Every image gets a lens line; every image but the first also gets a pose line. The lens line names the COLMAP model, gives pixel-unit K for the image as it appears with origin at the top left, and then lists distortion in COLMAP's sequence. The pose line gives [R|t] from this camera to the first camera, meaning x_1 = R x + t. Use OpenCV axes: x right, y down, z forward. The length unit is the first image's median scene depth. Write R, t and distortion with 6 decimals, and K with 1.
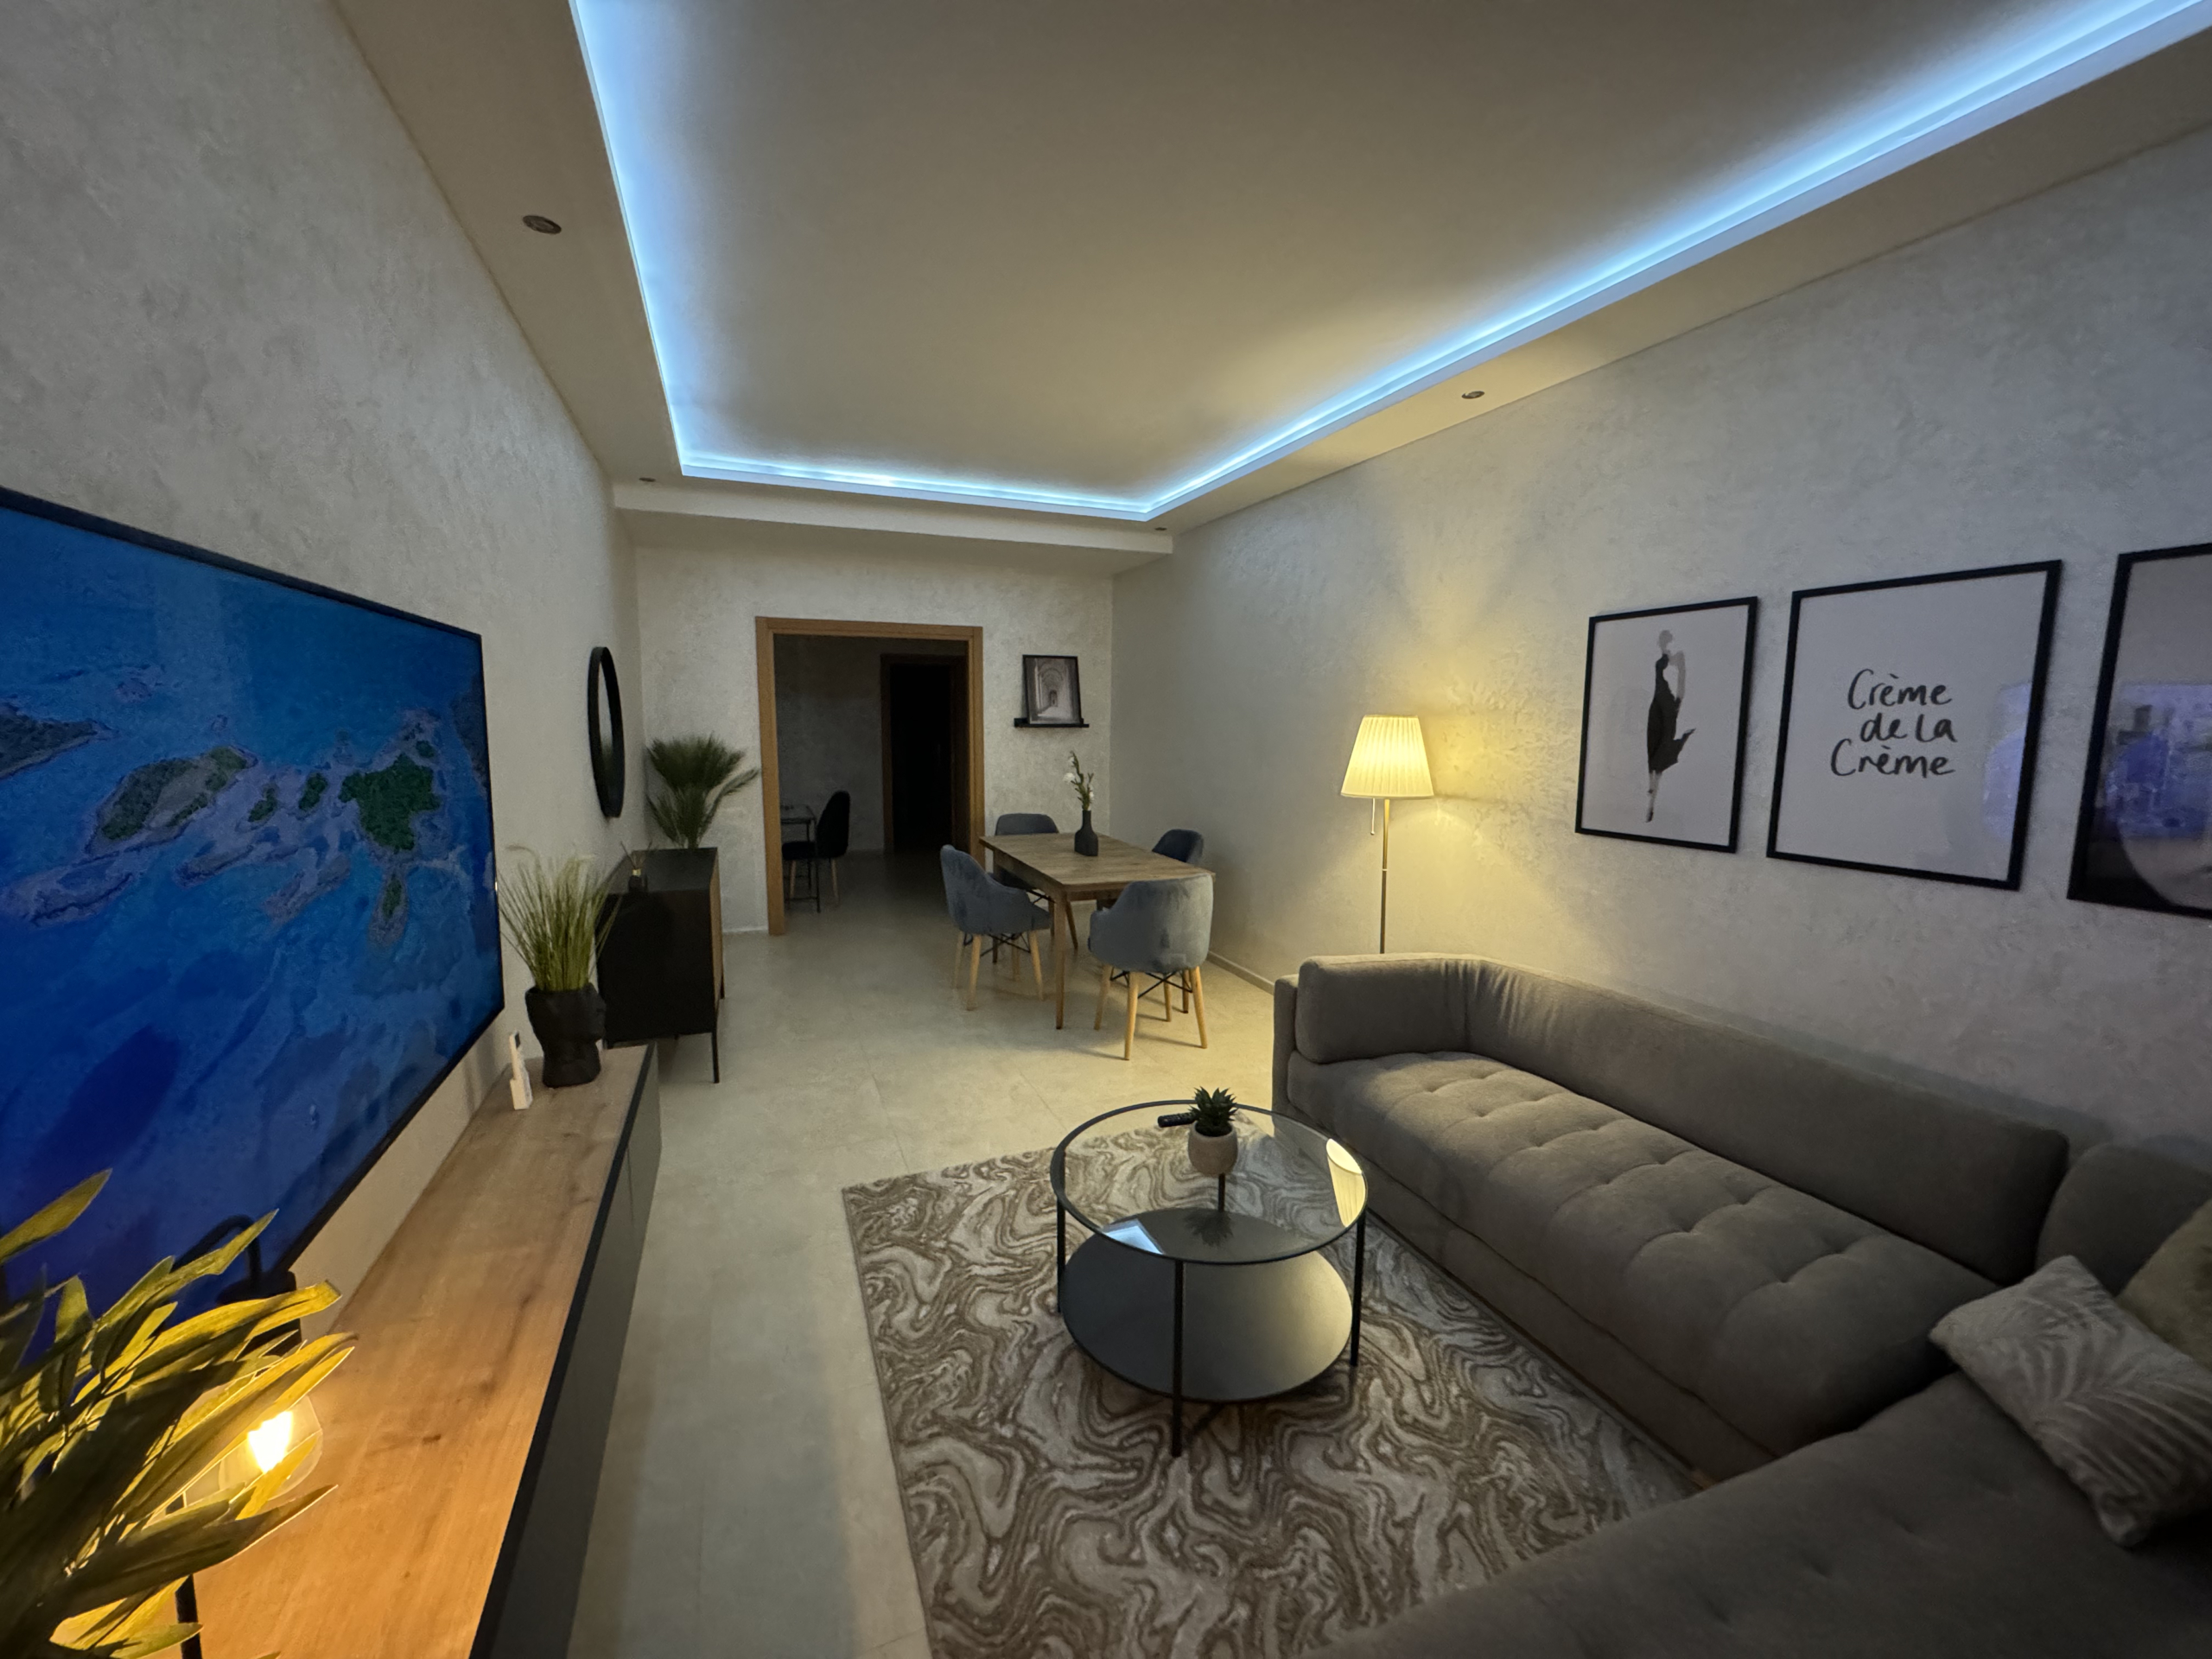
lens RADIAL K [[881.2, 0, 1104.5], [0, 881.2, 825.4], [0, 0, 1]] dist [-0.002192, 0.000419]
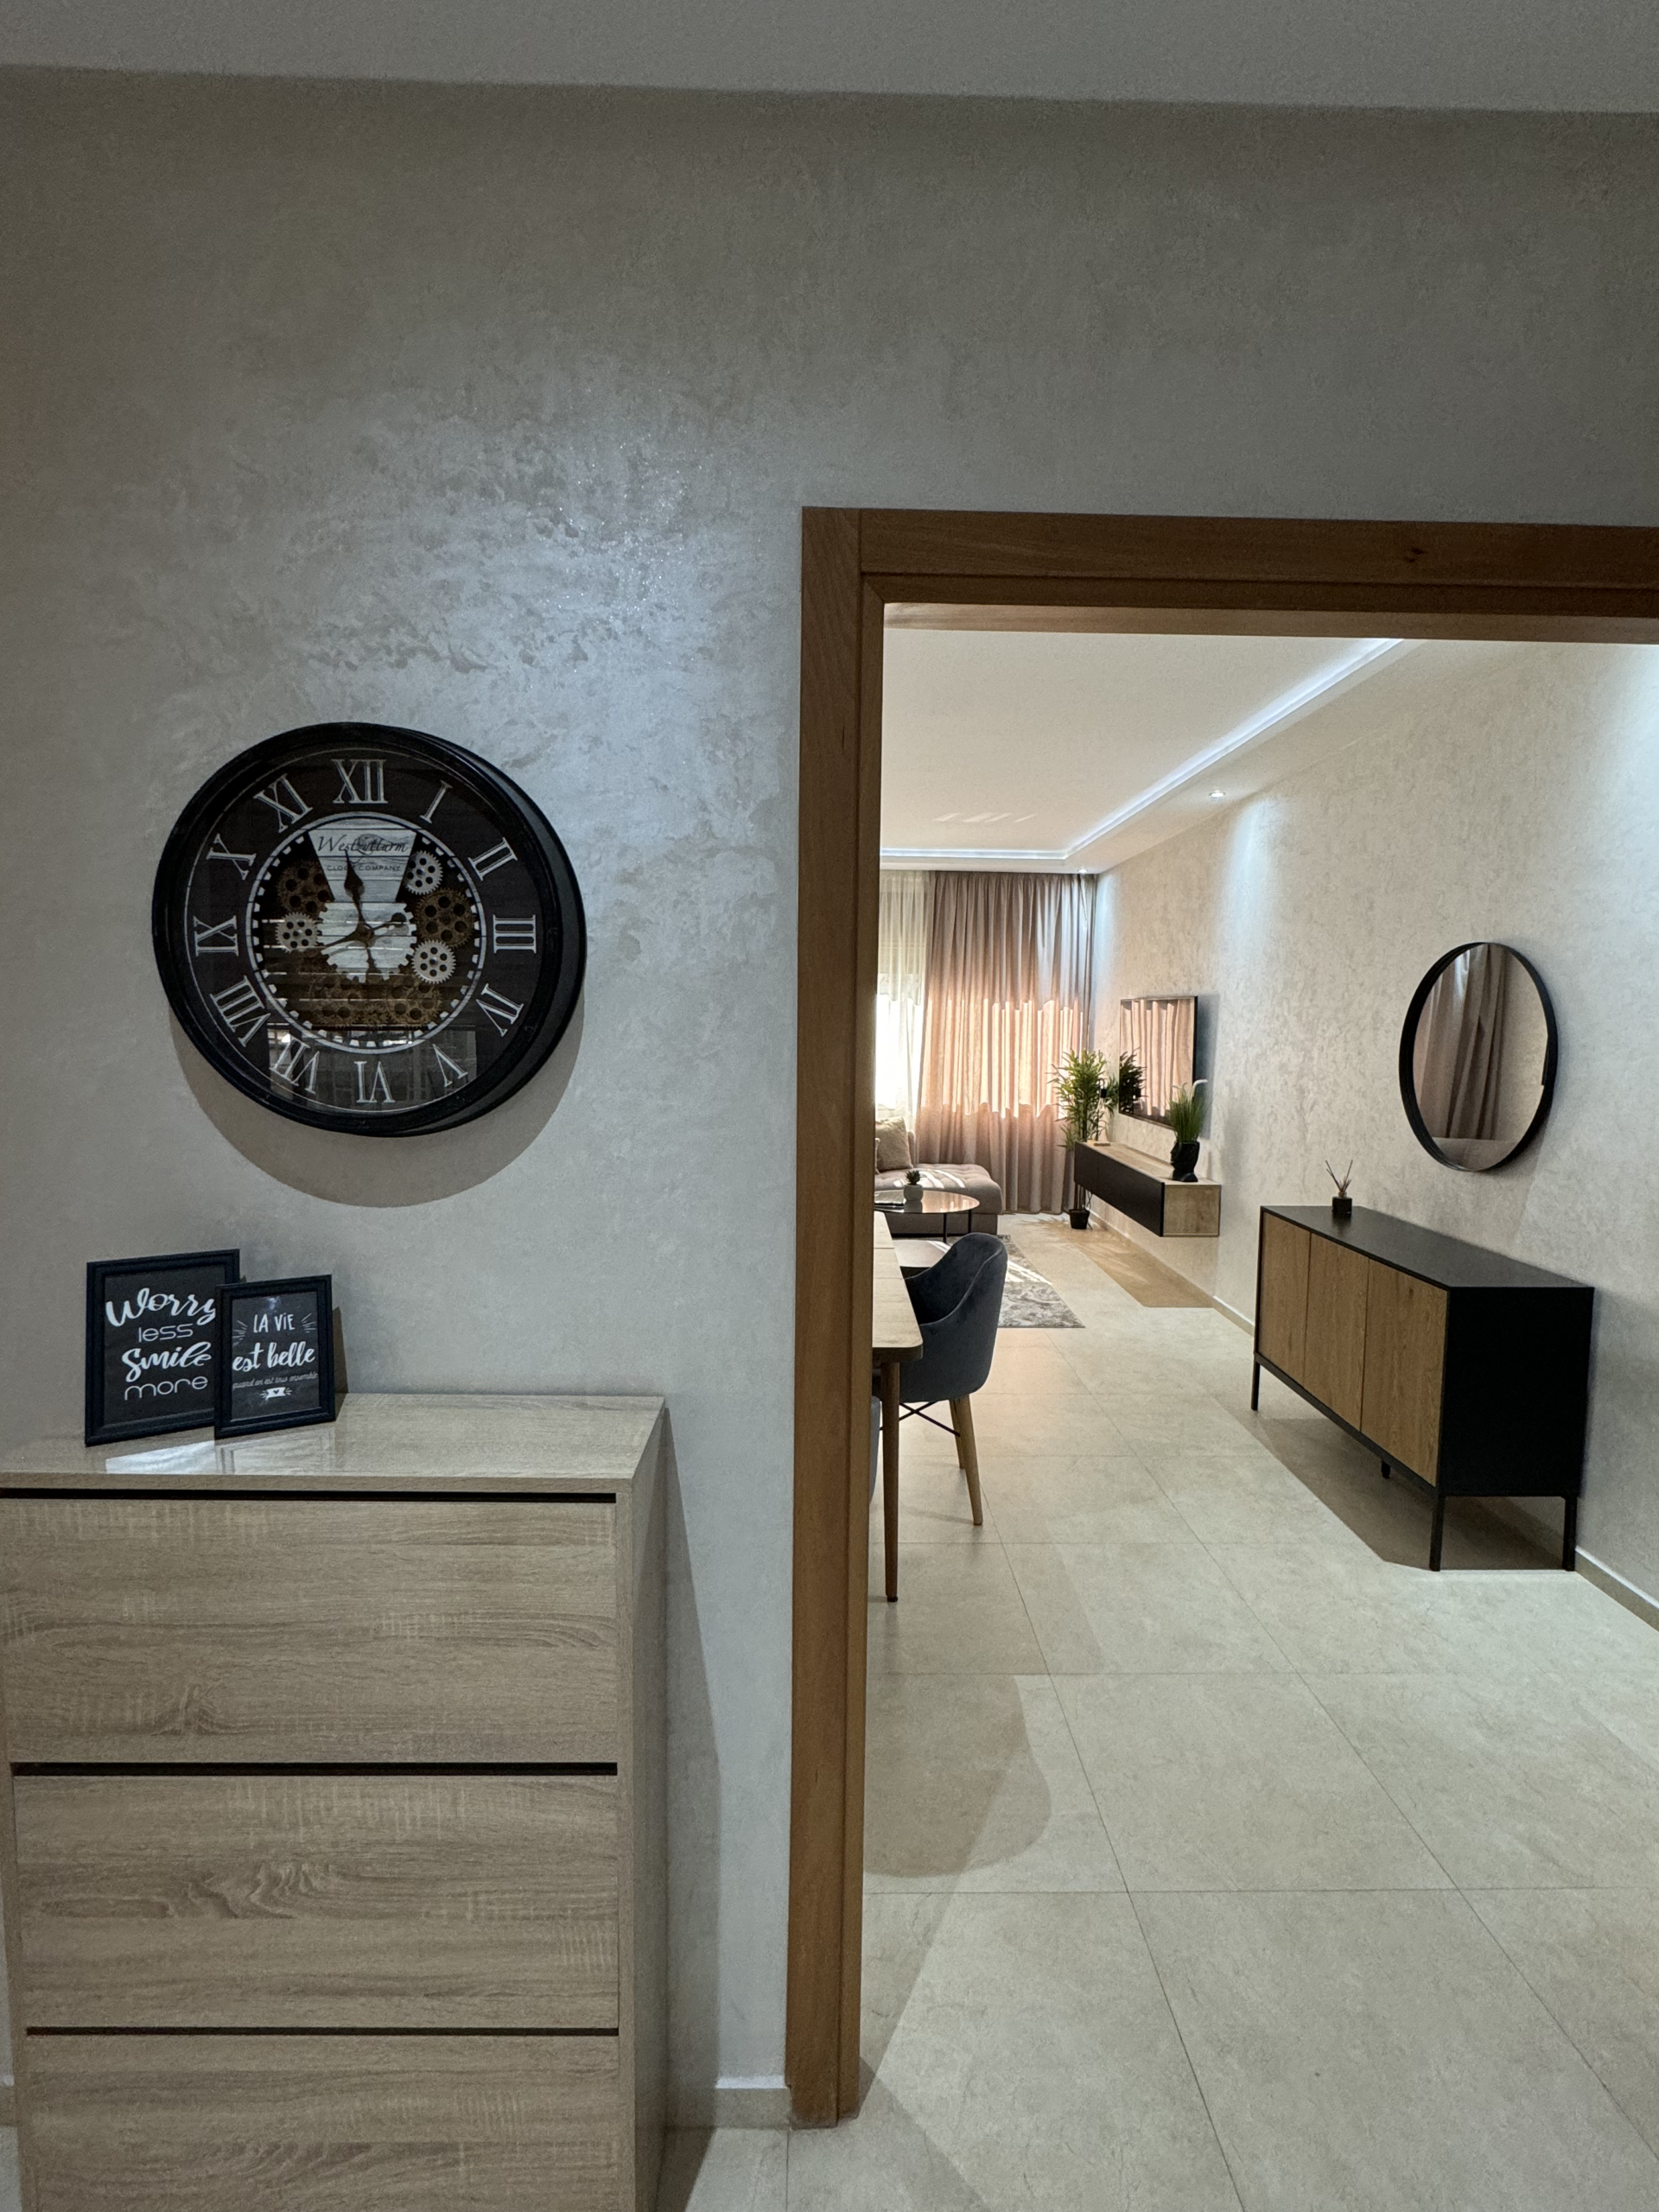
lens RADIAL K [[1024.1, 0, 836.3], [0, 1024.1, 1100.4], [0, 0, 1]] dist [0.001817, -0.002703]
pose [[-0.935329, -0.046321, 0.350733, -0.510783], [0.026377, 0.979501, 0.199705, -0.355252], [-0.352794, 0.196041, -0.914934, 2.766366]]
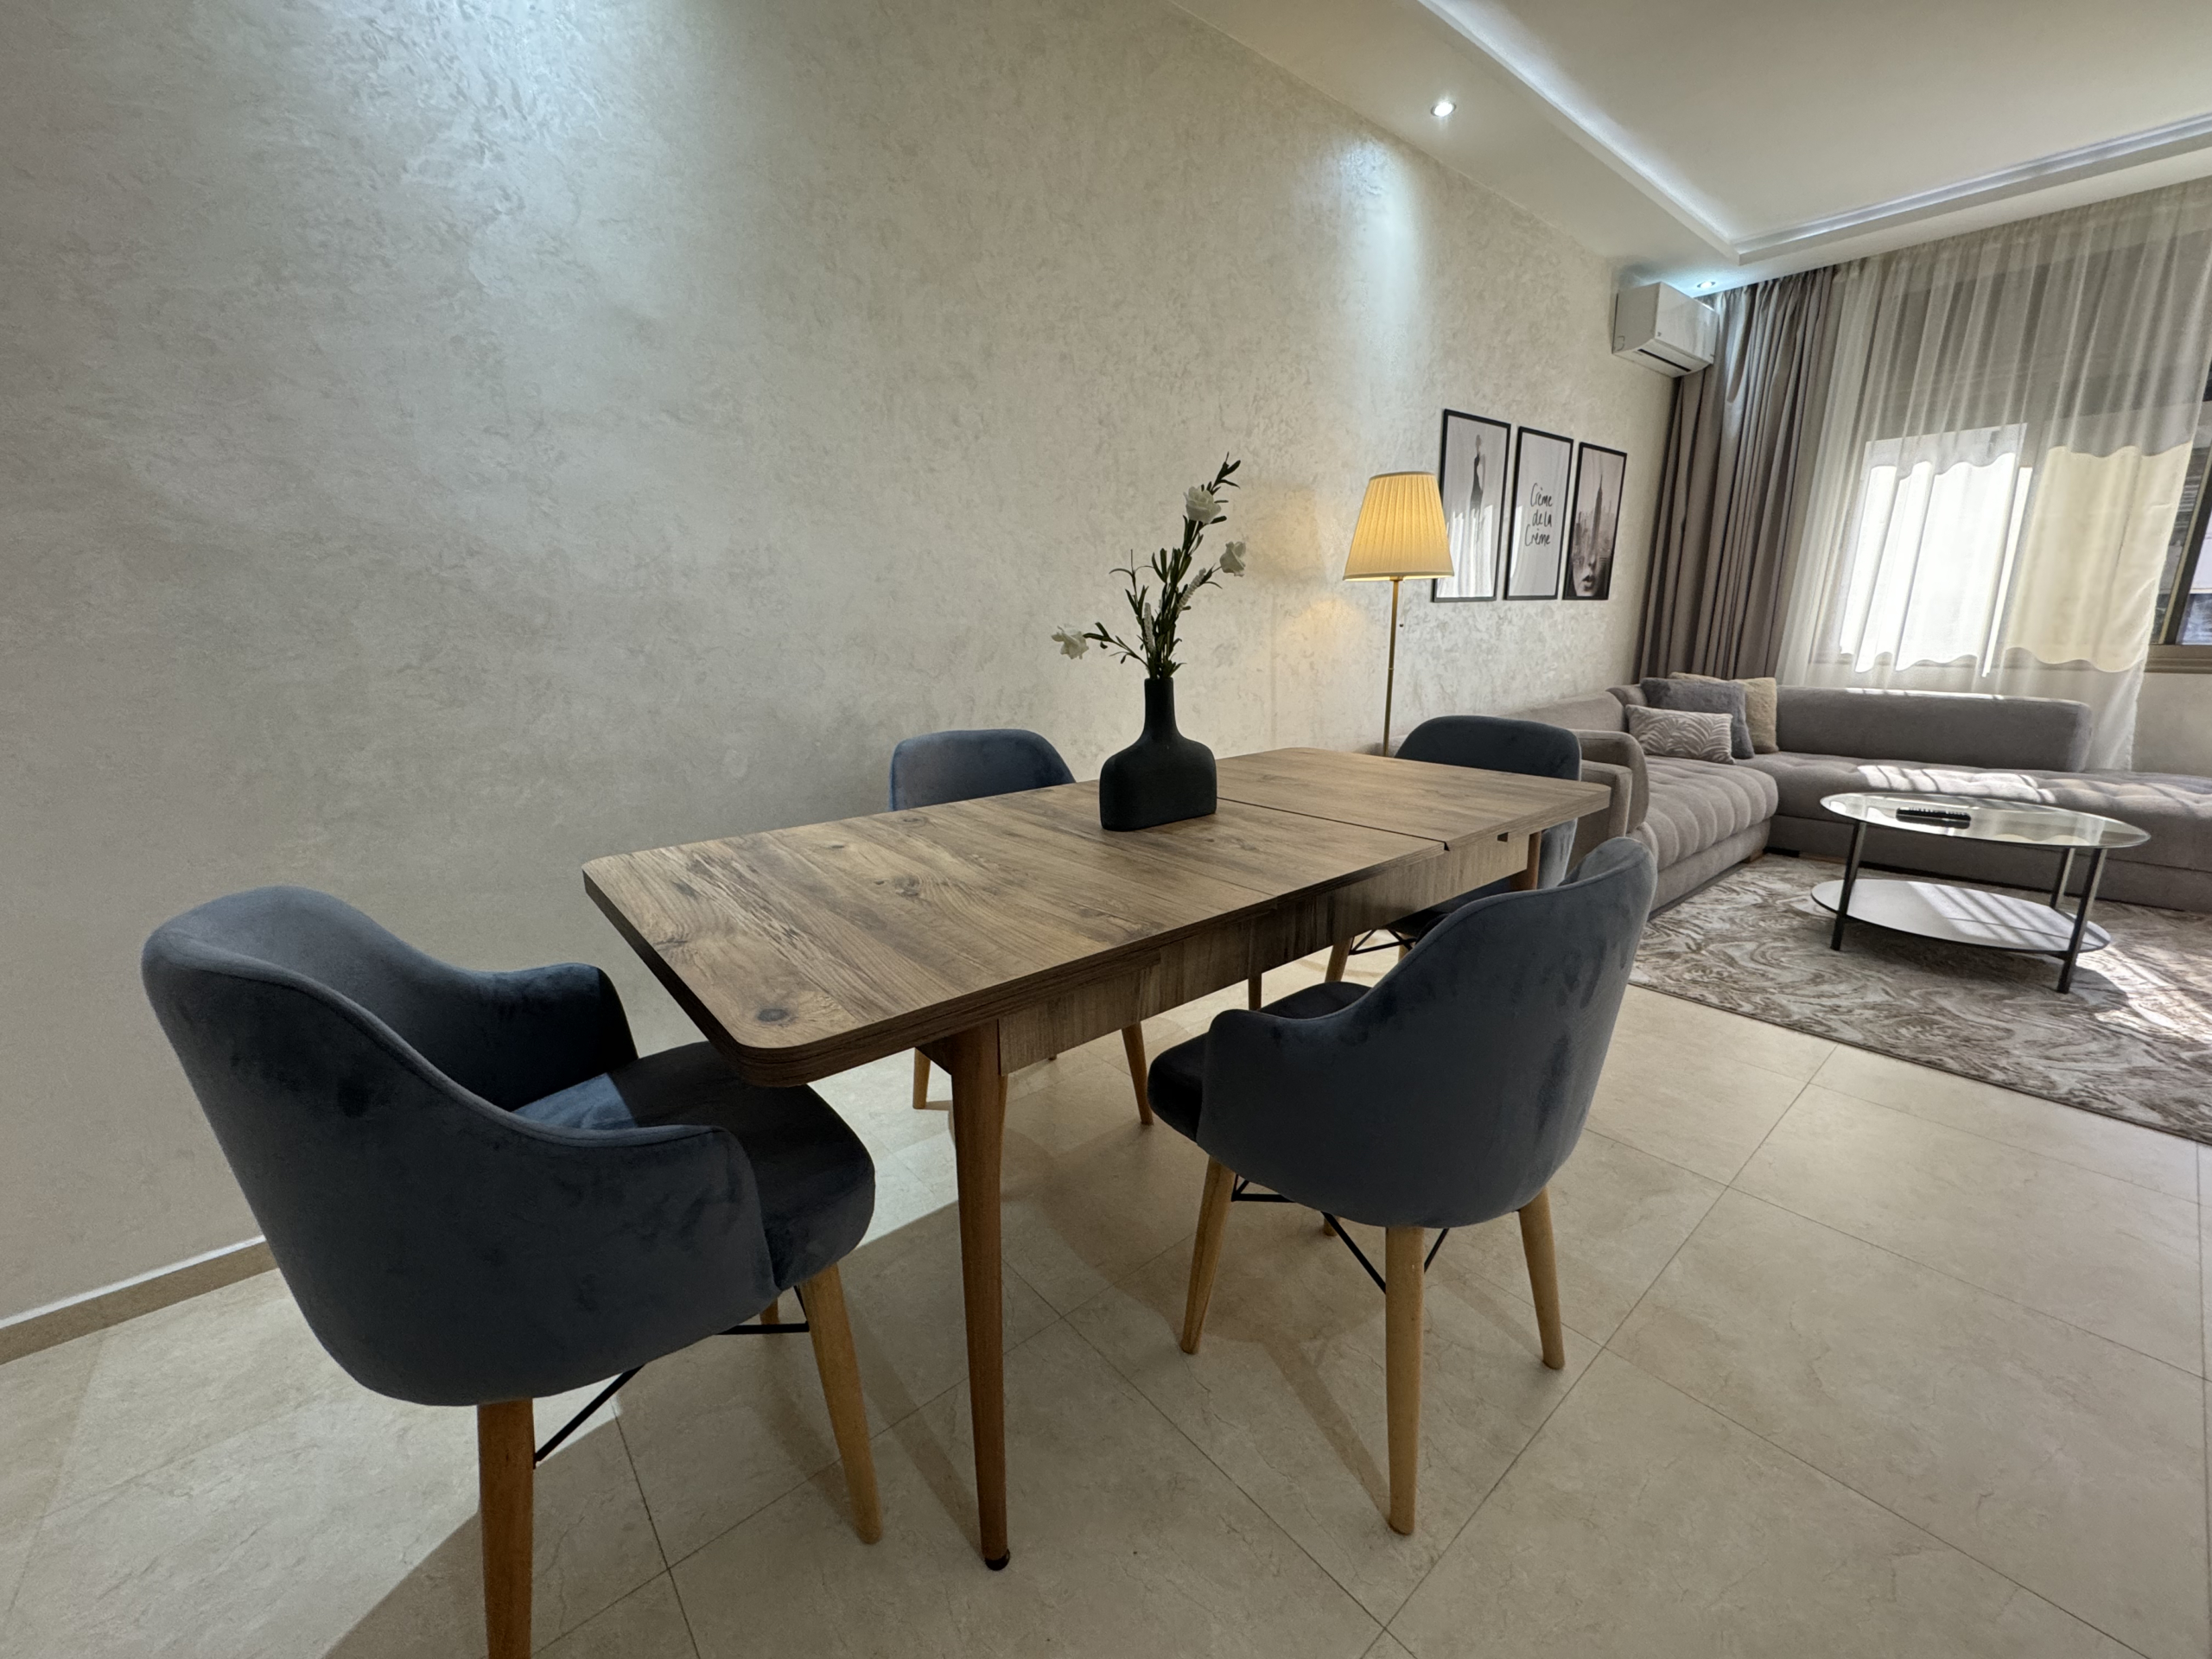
lens RADIAL K [[881.2, 0, 1104.8], [0, 881.2, 828.2], [0, 0, 1]] dist [-0.002192, 0.000419]
pose [[-0.304438, -0.225506, 0.925454, -0.536971], [0.132161, 0.952175, 0.275493, -0.095158], [-0.943319, 0.206180, -0.260075, 1.938764]]
